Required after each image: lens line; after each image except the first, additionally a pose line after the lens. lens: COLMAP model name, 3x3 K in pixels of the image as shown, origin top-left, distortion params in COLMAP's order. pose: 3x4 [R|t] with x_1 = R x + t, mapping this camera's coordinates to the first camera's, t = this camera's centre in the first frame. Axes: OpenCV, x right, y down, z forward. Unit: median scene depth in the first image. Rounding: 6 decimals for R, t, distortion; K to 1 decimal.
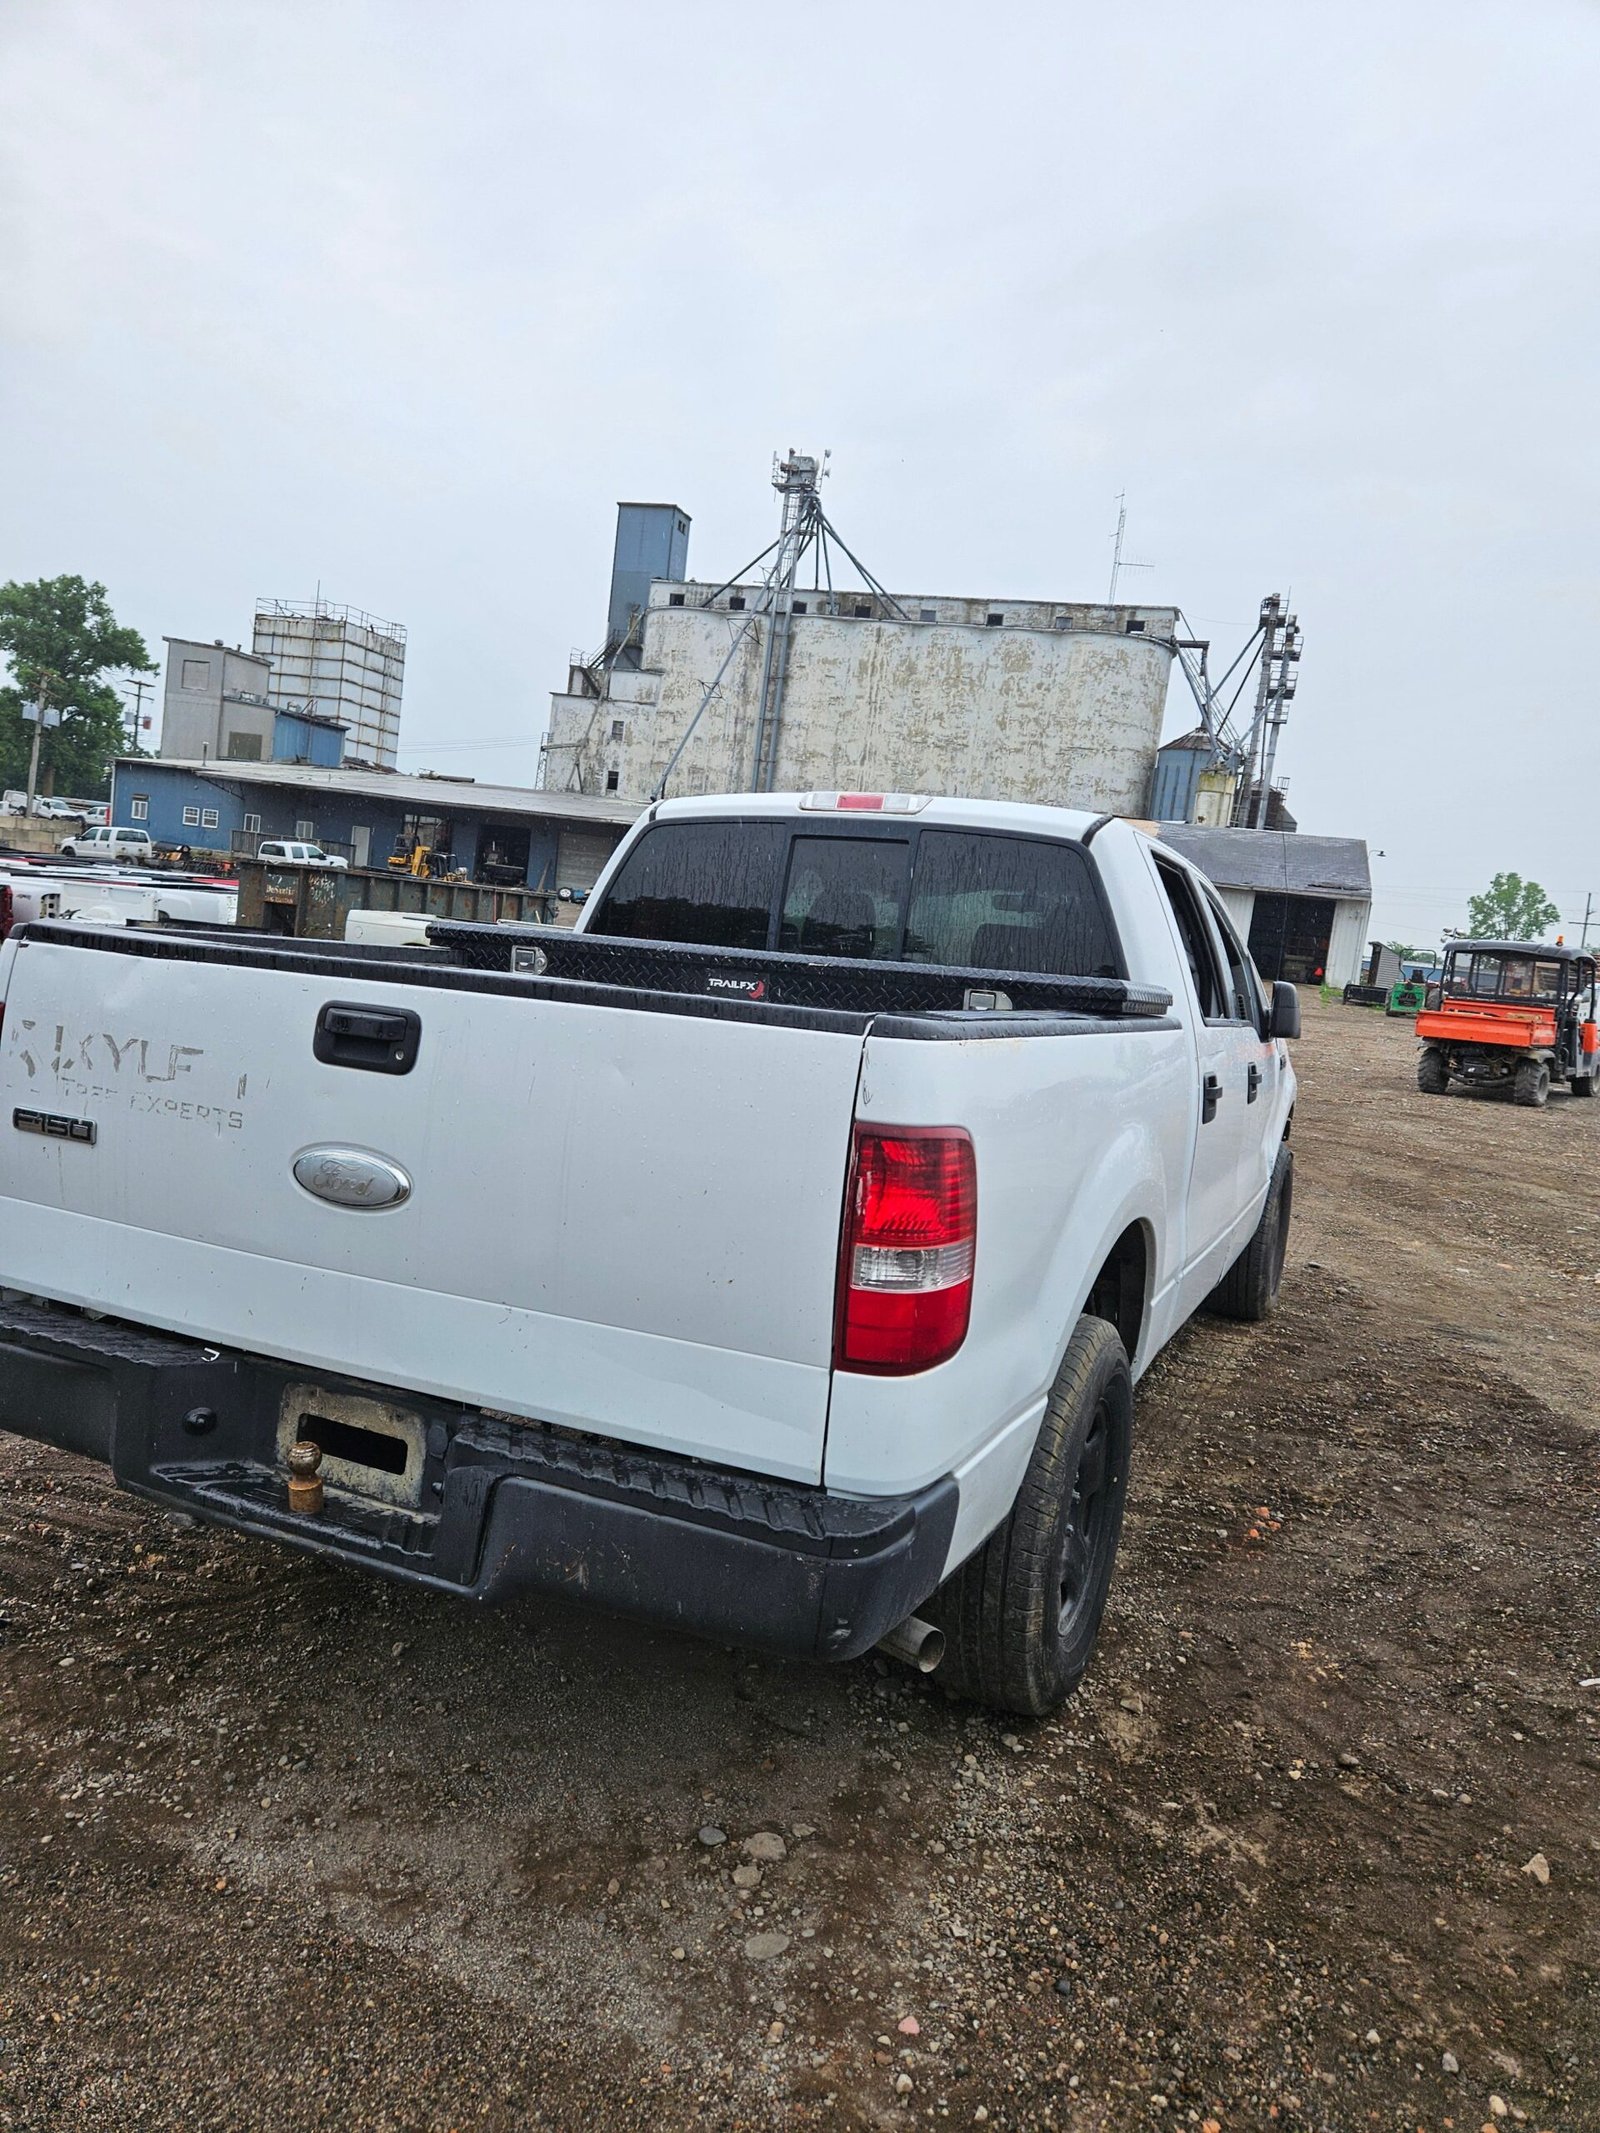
lens RADIAL K [[1427.7, 0, 818.9], [0, 1427.7, 1046.8], [0, 0, 1]] dist [0.077341, -0.062760]
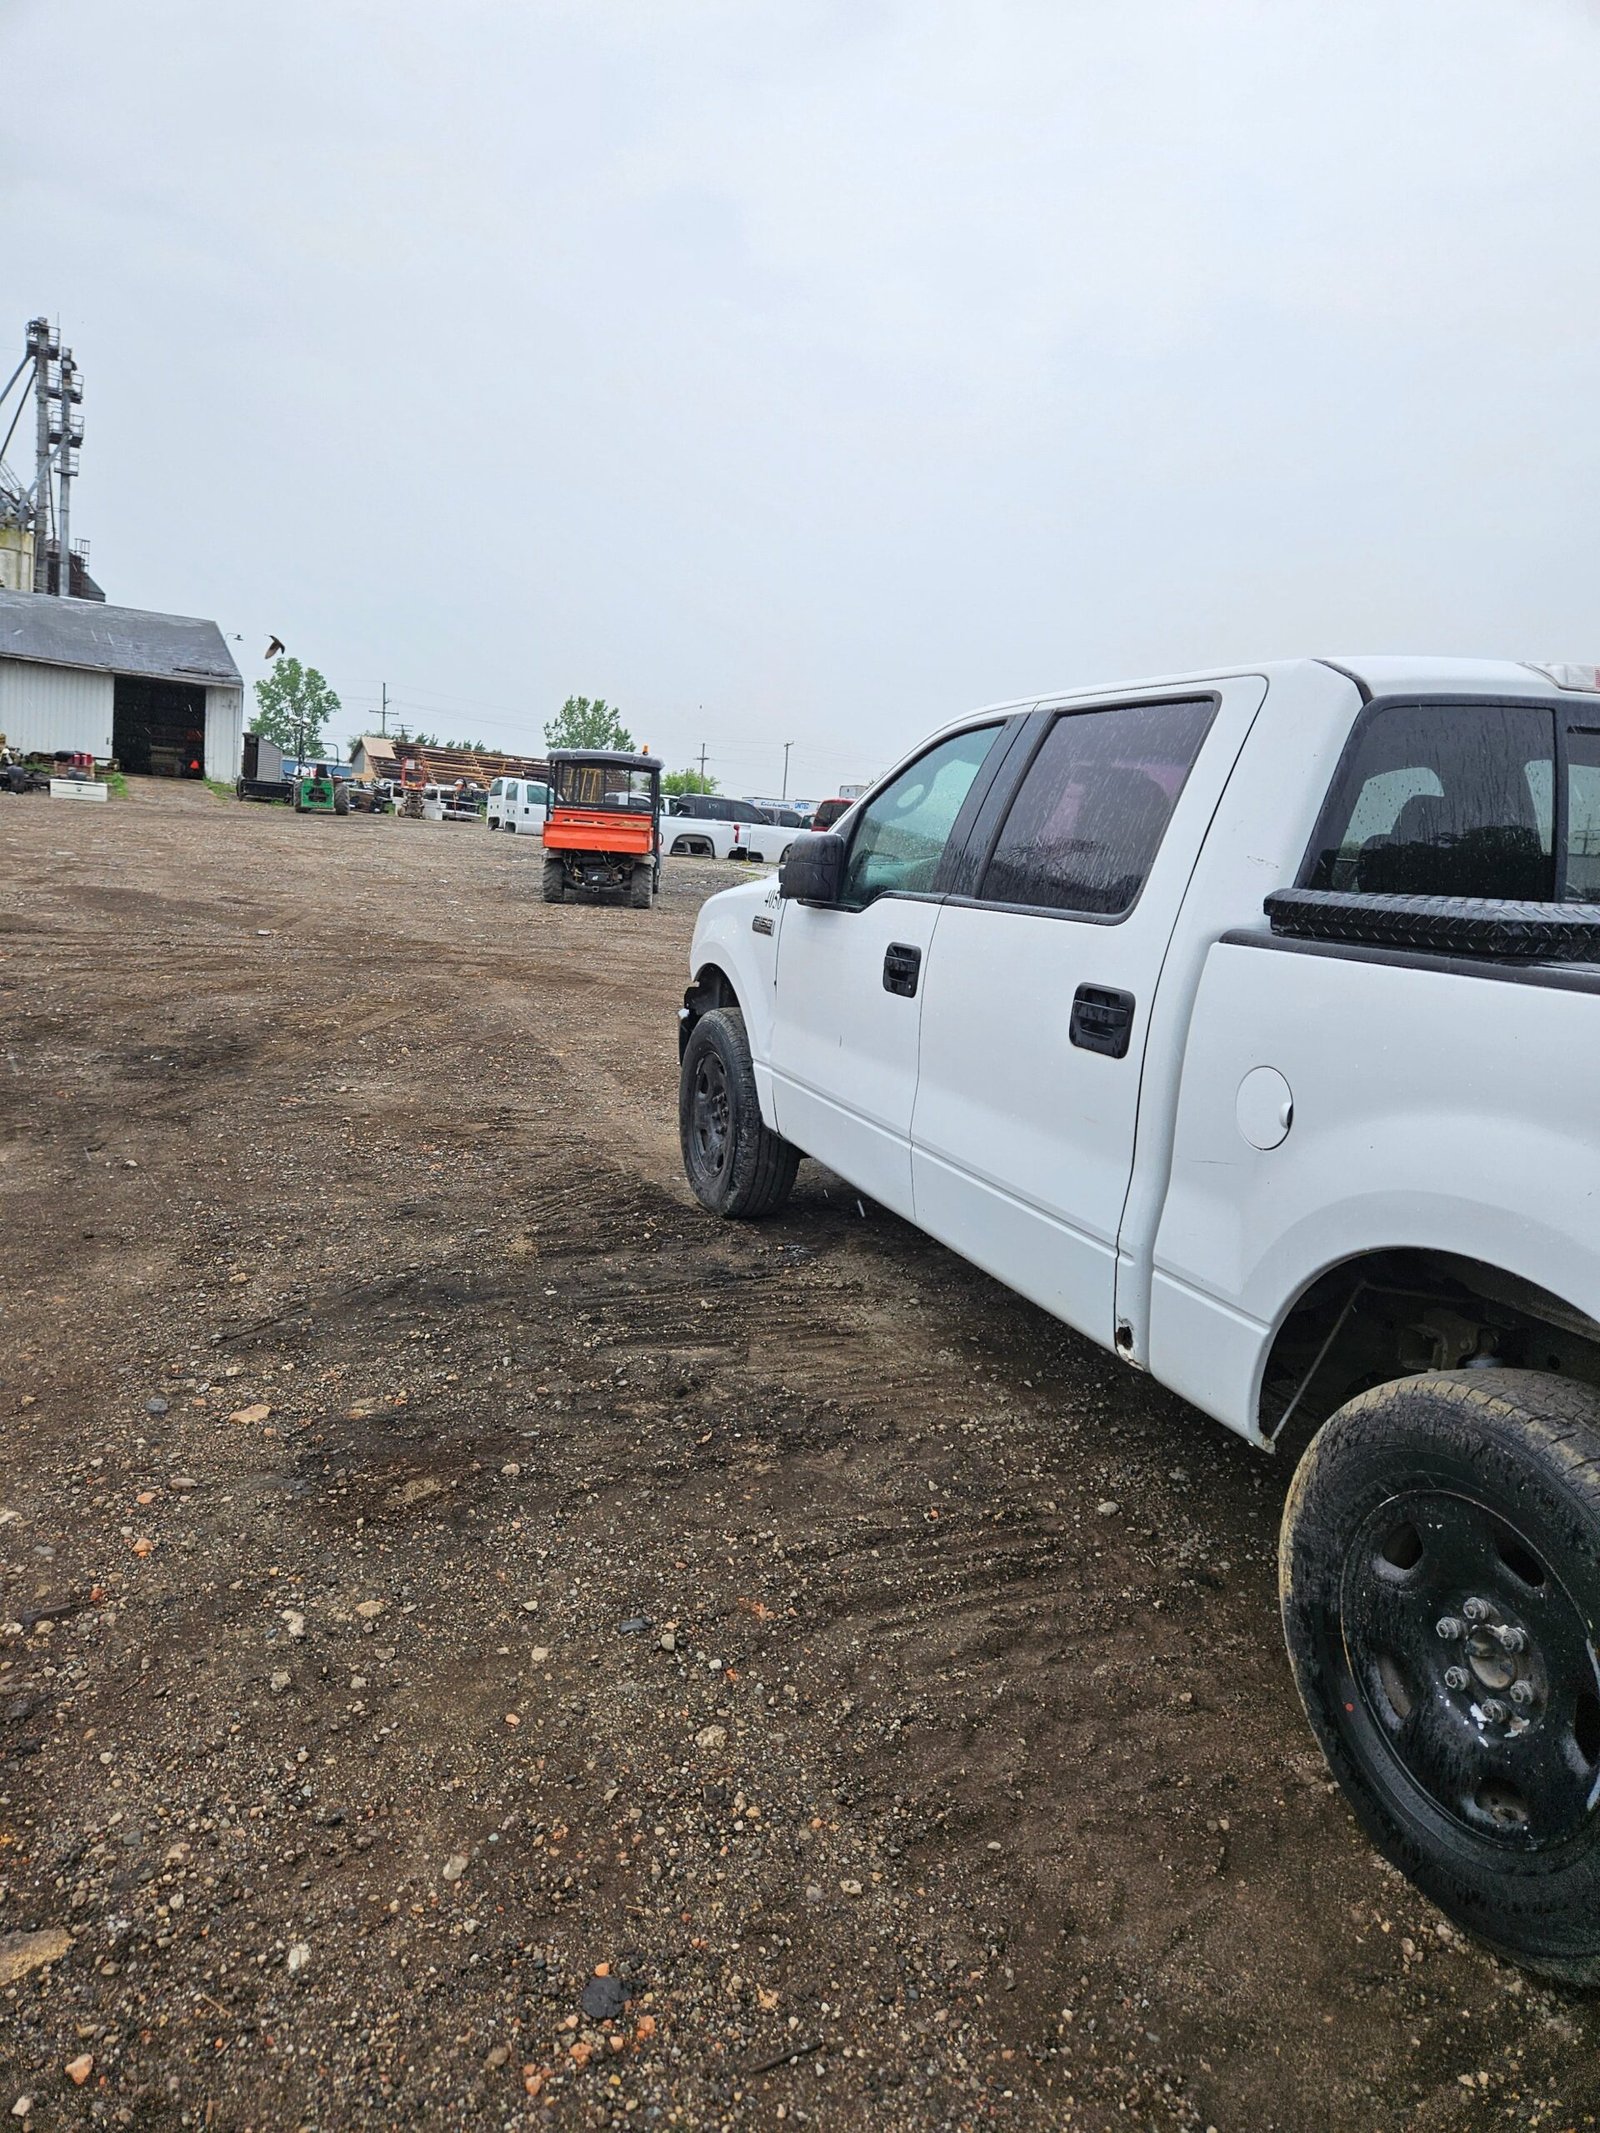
lens RADIAL K [[1420.9, 0, 801.2], [0, 1420.9, 1048.2], [0, 0, 1]] dist [0.066390, -0.047899]
pose [[0.706128, -0.156353, 0.690606, -0.949864], [0.052471, 0.984189, 0.169170, -0.161205], [-0.706137, -0.083219, 0.703168, 0.907789]]
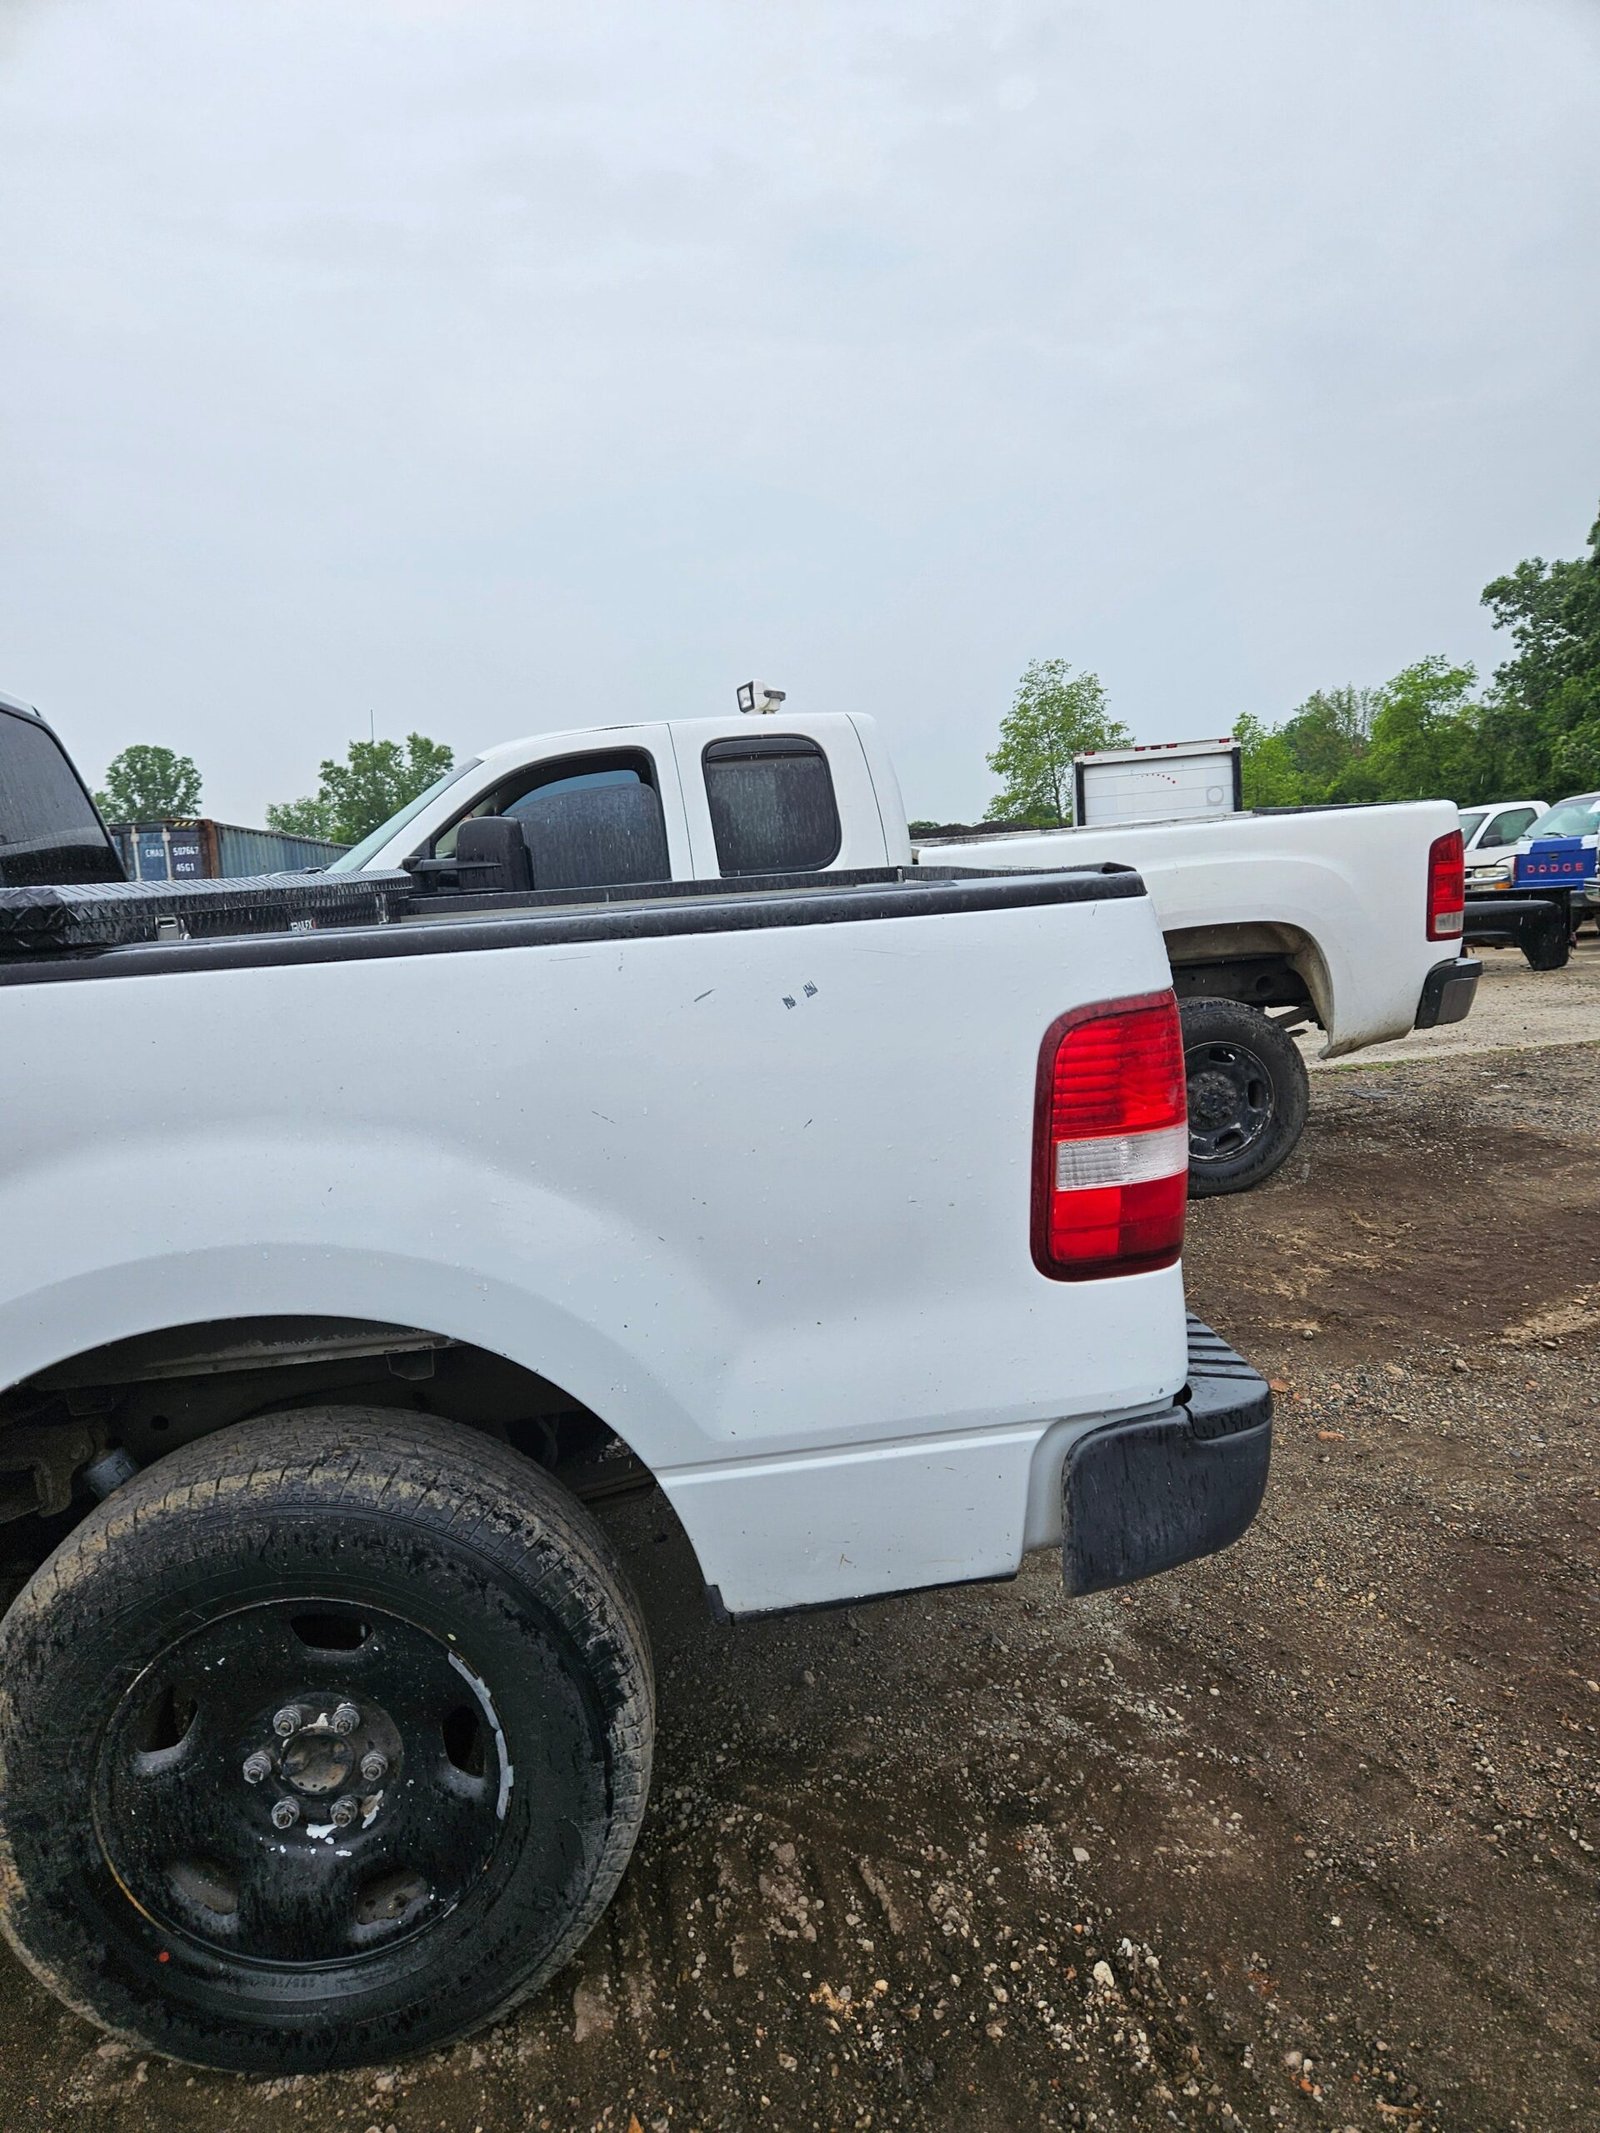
lens RADIAL K [[1427.7, 0, 814.2], [0, 1427.7, 1081.7], [0, 0, 1]] dist [0.077341, -0.062760]
pose [[-0.493037, -0.193613, 0.848192, -0.840797], [0.086999, 0.959065, 0.269492, -0.145381], [-0.865648, 0.206661, -0.456010, 1.147193]]
